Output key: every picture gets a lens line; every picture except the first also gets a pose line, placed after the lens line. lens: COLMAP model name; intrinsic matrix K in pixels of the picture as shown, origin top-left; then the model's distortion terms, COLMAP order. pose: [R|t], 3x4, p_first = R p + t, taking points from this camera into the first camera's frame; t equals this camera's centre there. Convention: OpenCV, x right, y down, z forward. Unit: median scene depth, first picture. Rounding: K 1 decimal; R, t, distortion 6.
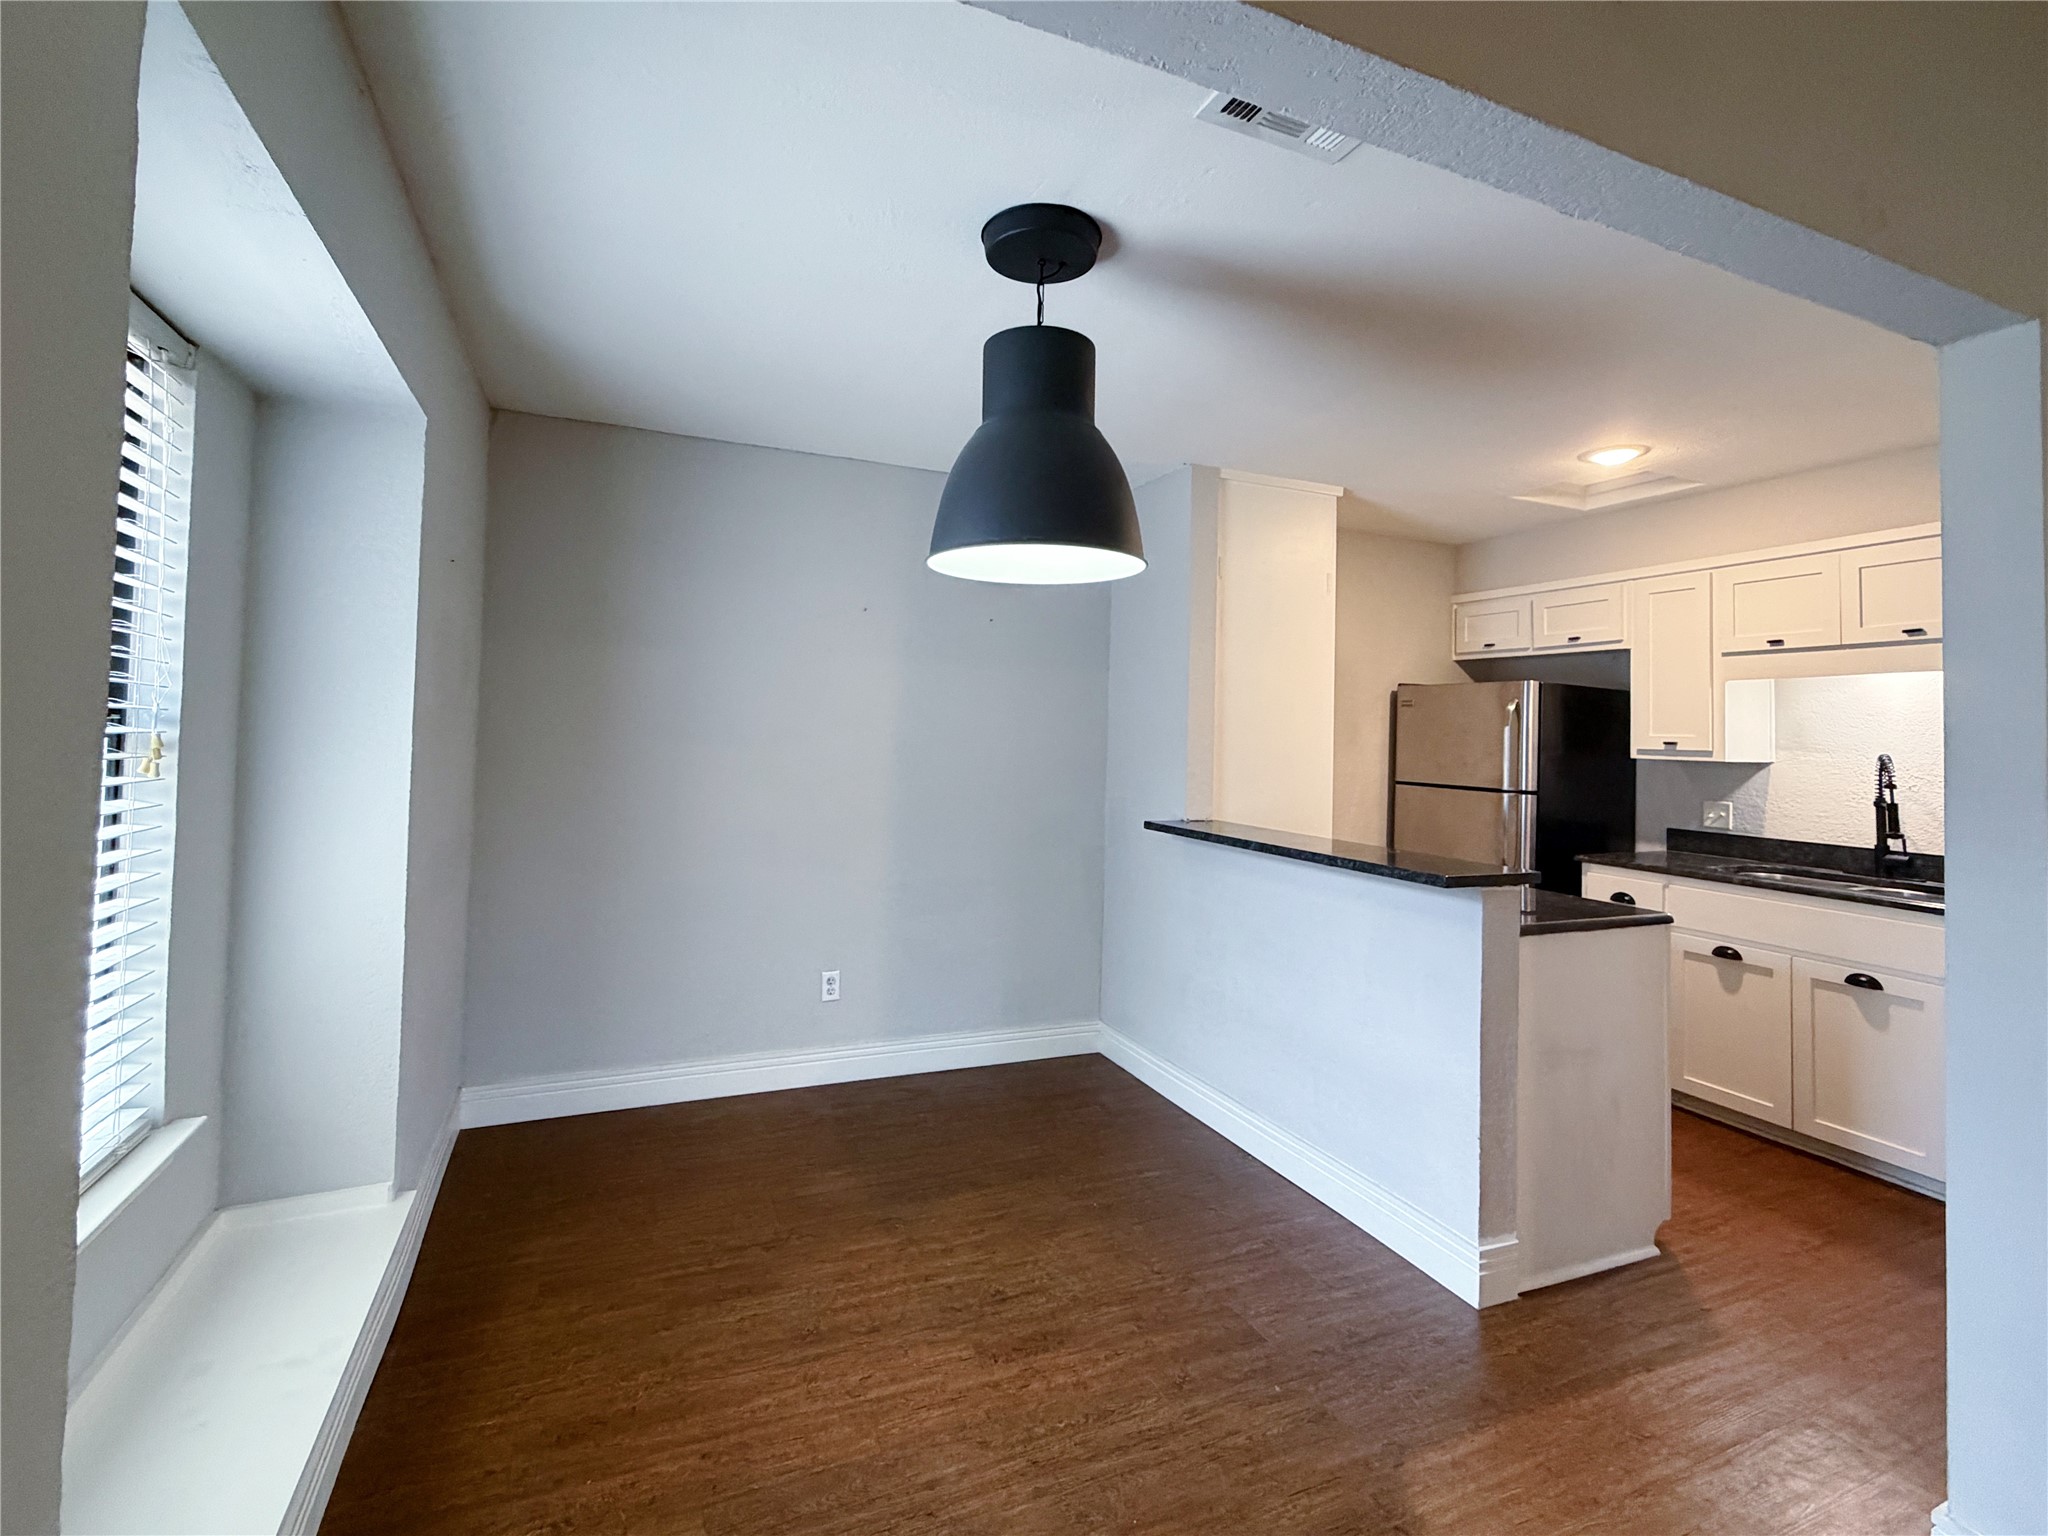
lens RADIAL K [[951.8, 0, 1023.5], [0, 951.8, 696.7], [0, 0, 1]] dist [0.002008, -0.000009]
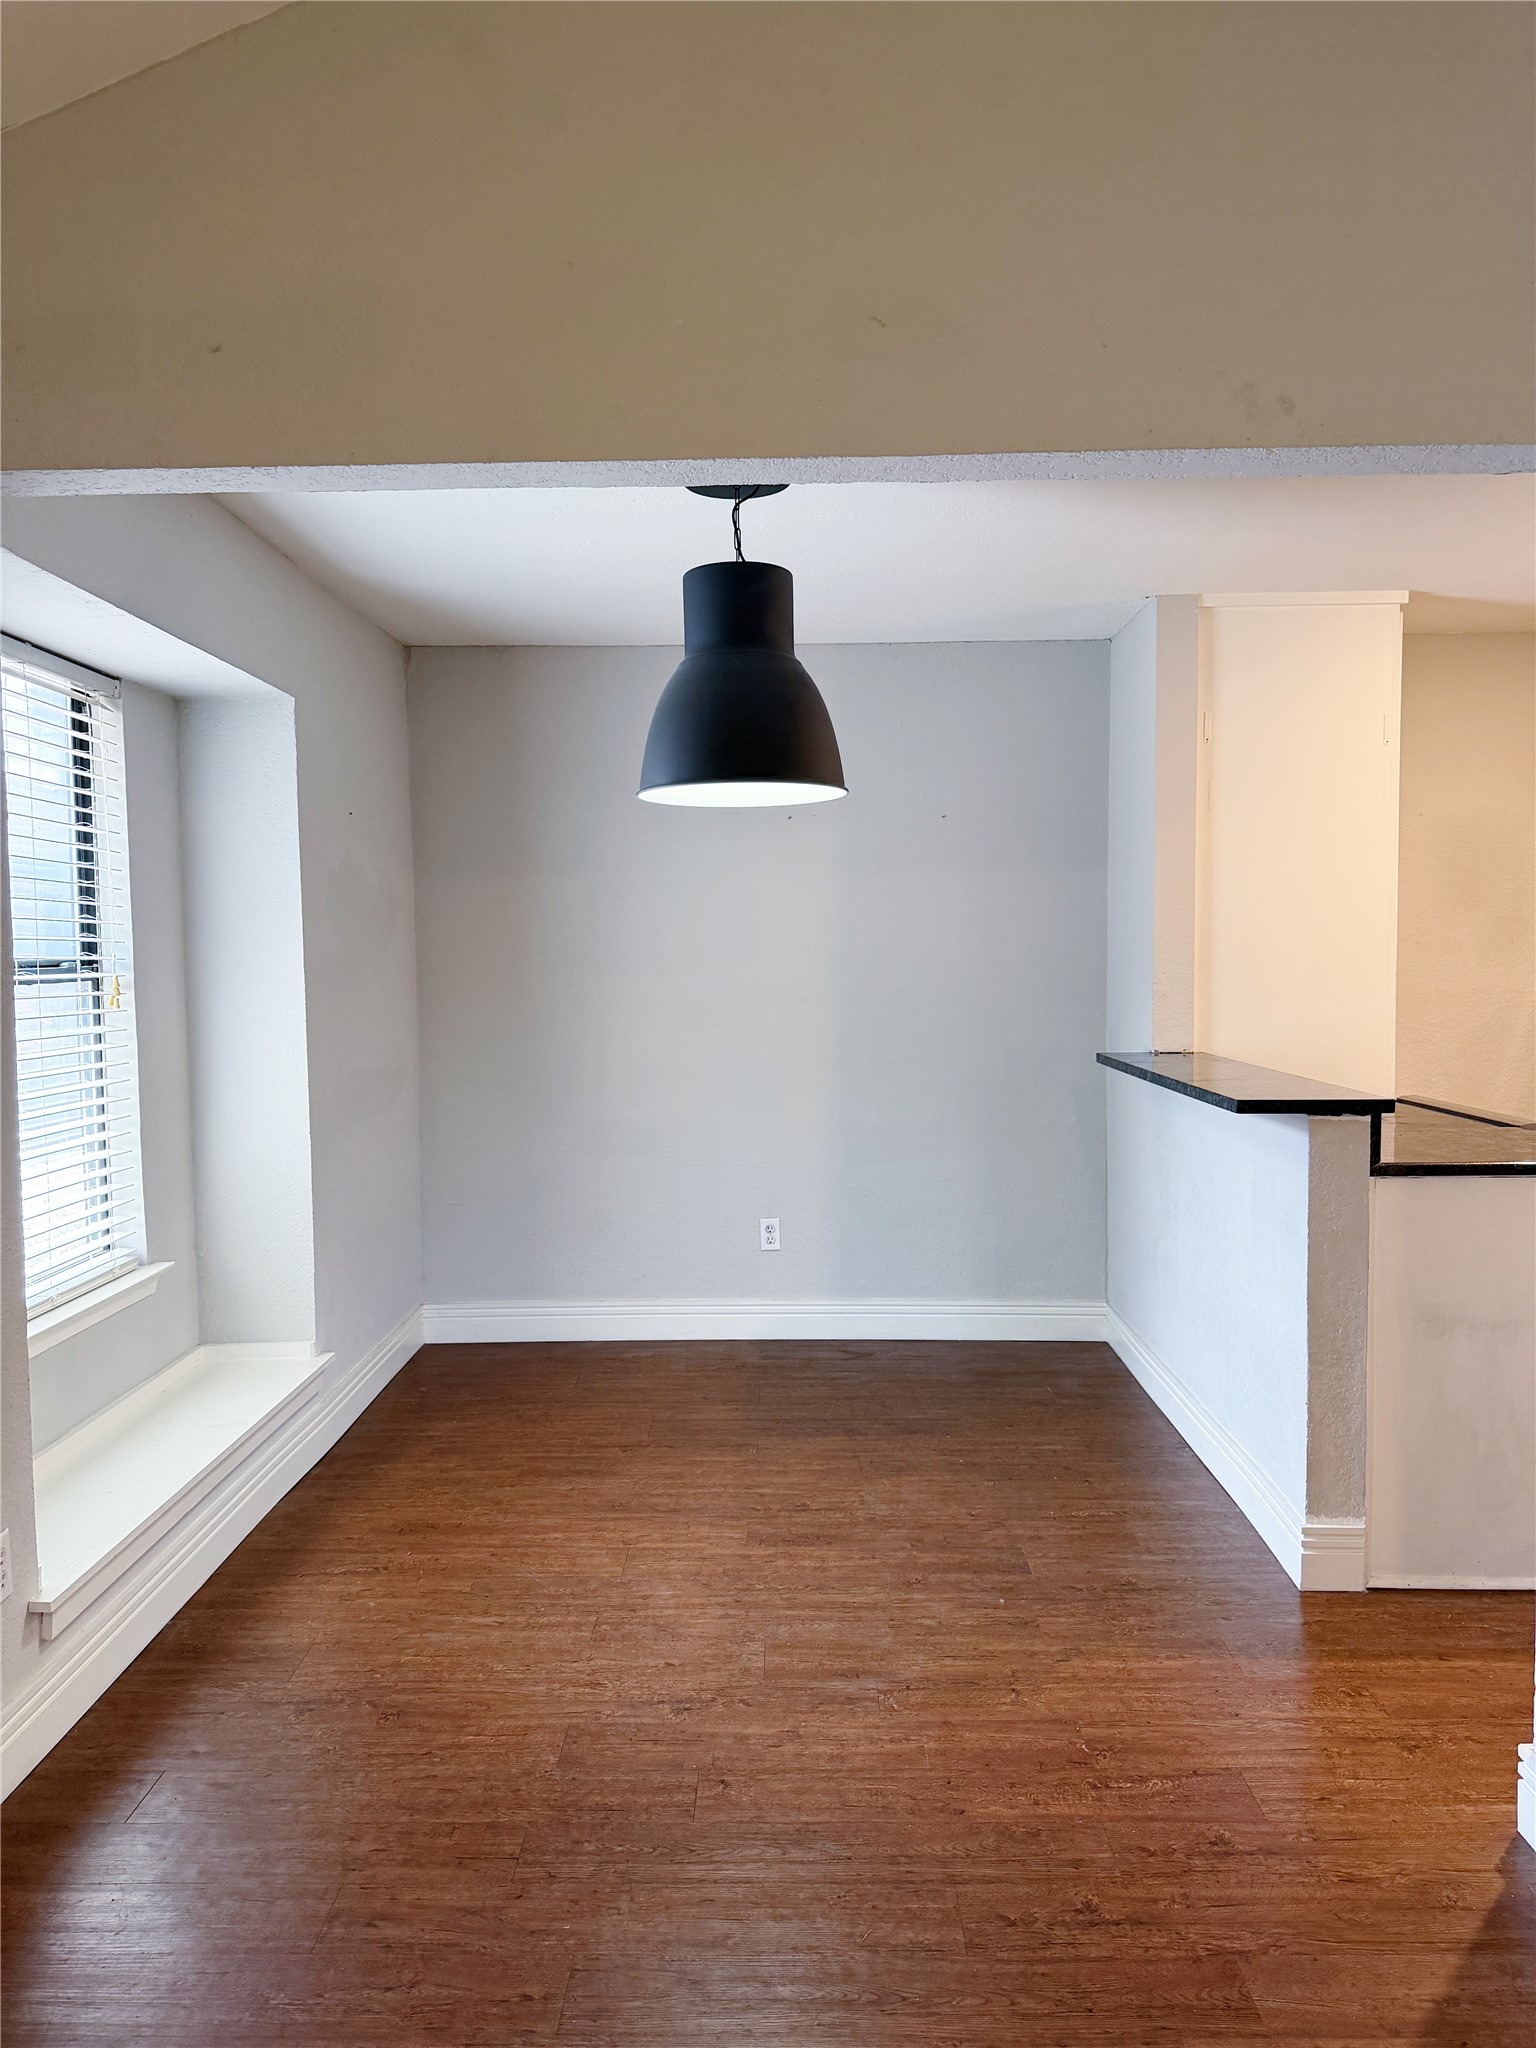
lens RADIAL K [[1447.1, 0, 772.2], [0, 1447.1, 1011.3], [0, 0, 1]] dist [0.037719, -0.002087]
pose [[0.909594, -0.017107, -0.415146, 0.375536], [0.050419, 0.996313, 0.069413, -0.004699], [0.412428, -0.084069, 0.907103, -0.235871]]
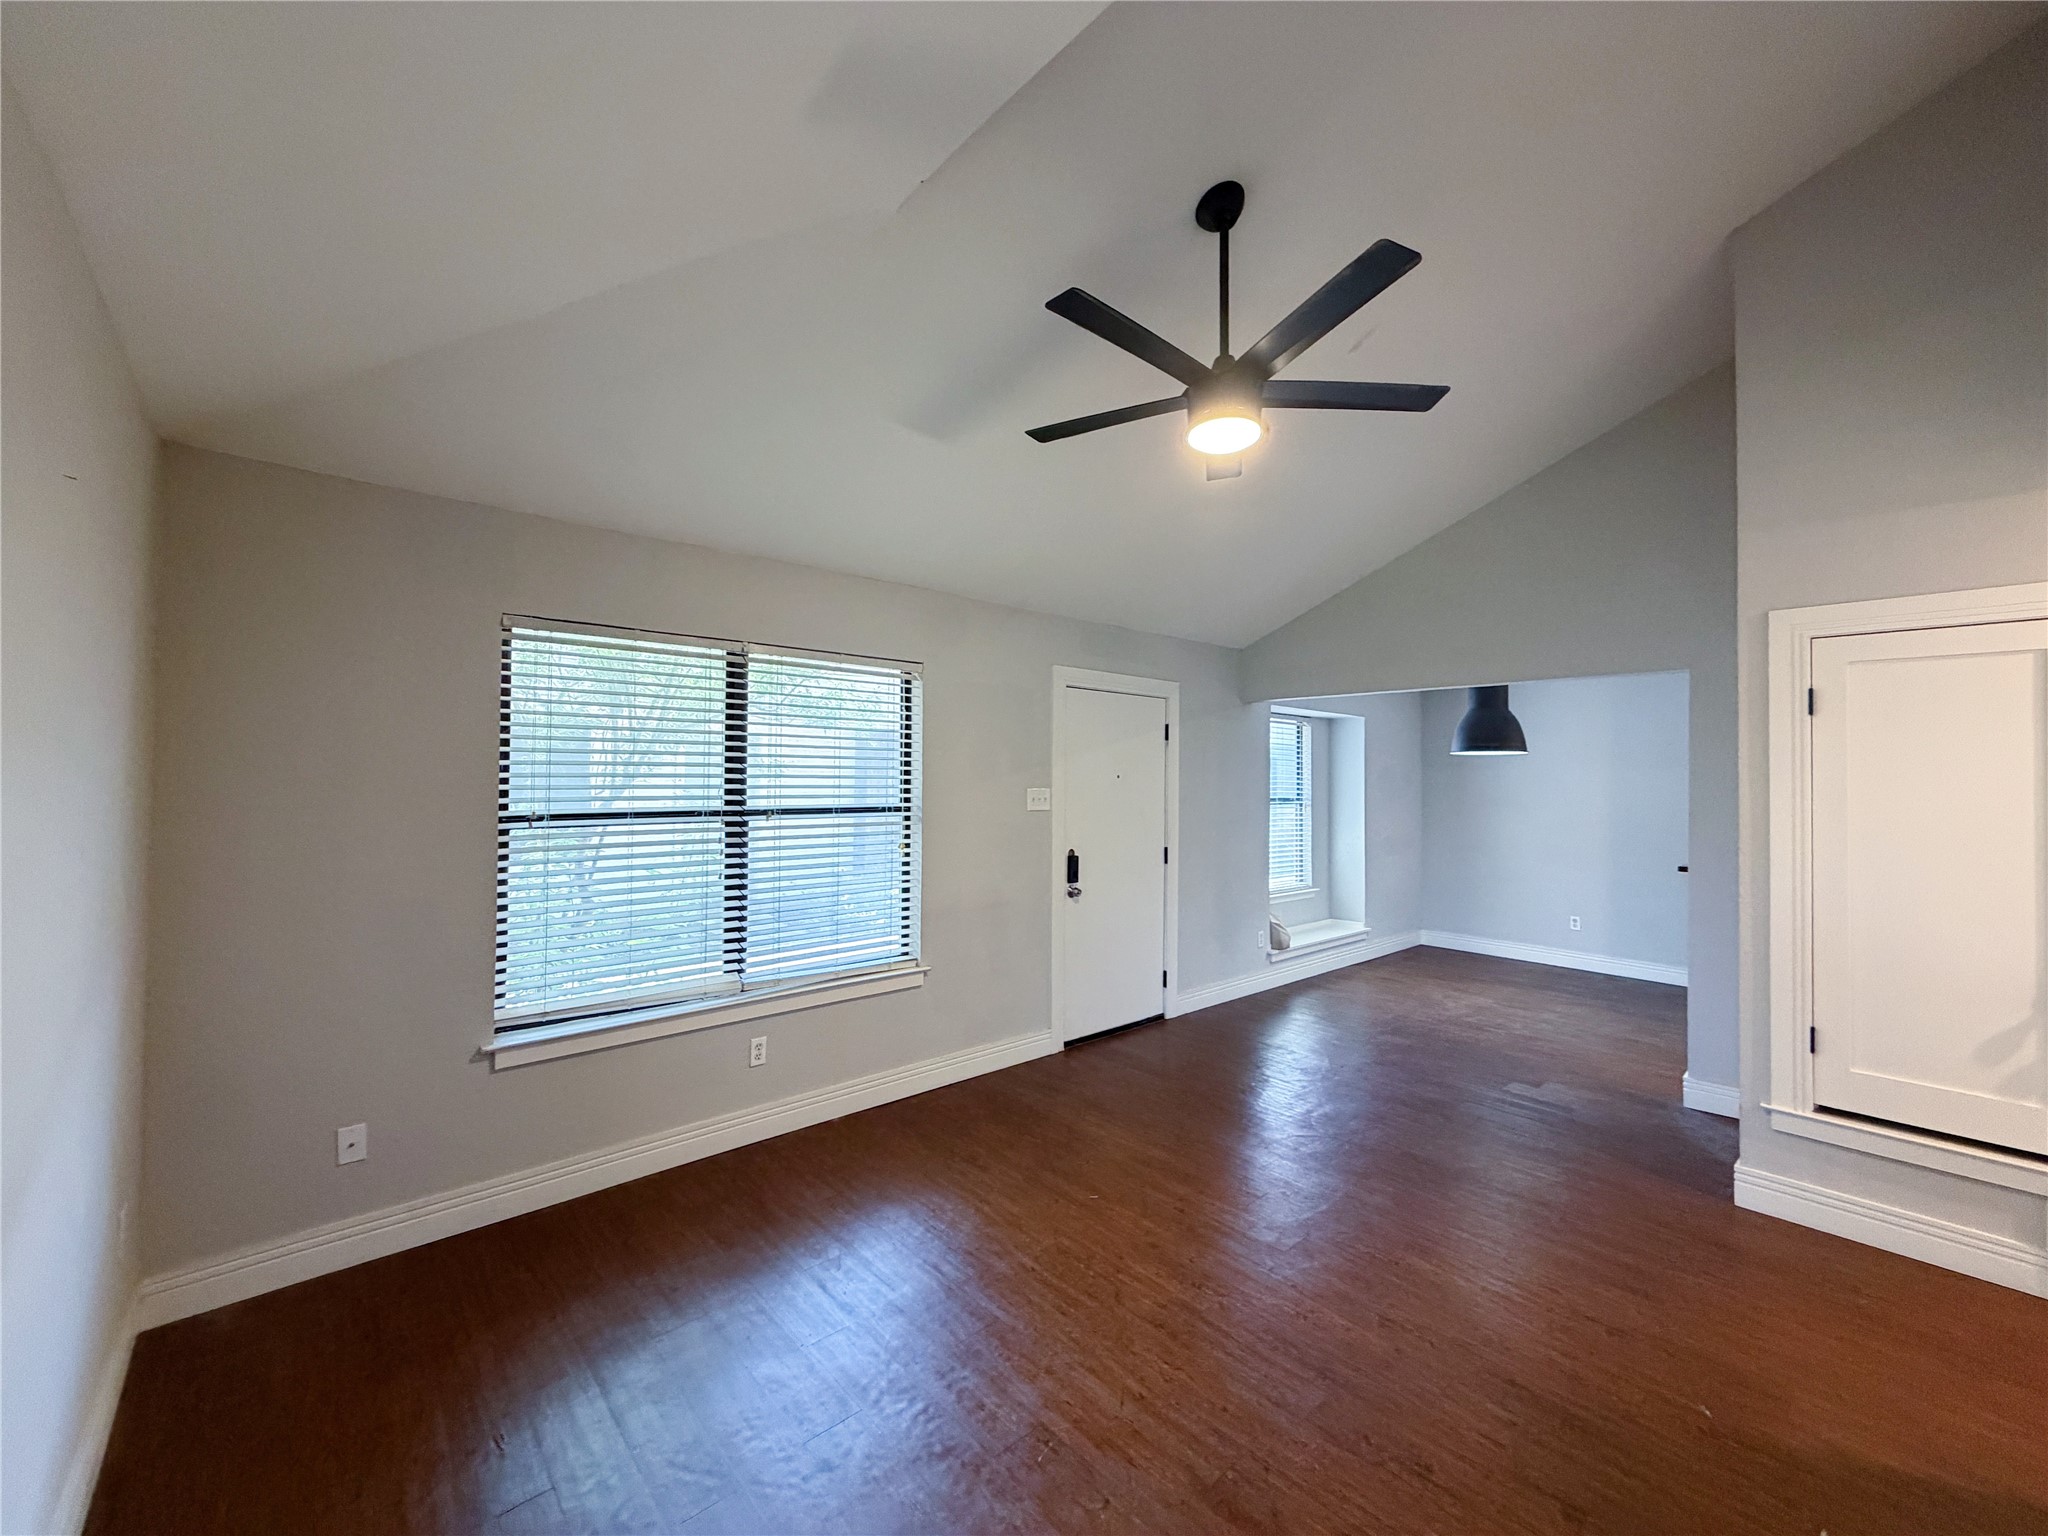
lens RADIAL K [[819.2, 0, 1013.4], [0, 819.2, 759.7], [0, 0, 1]] dist [-0.000492, -0.000088]
pose [[0.303662, -0.041713, -0.951866, 1.177399], [0.032266, 0.998918, -0.033481, -0.041832], [0.952233, -0.020546, 0.304679, -0.752467]]
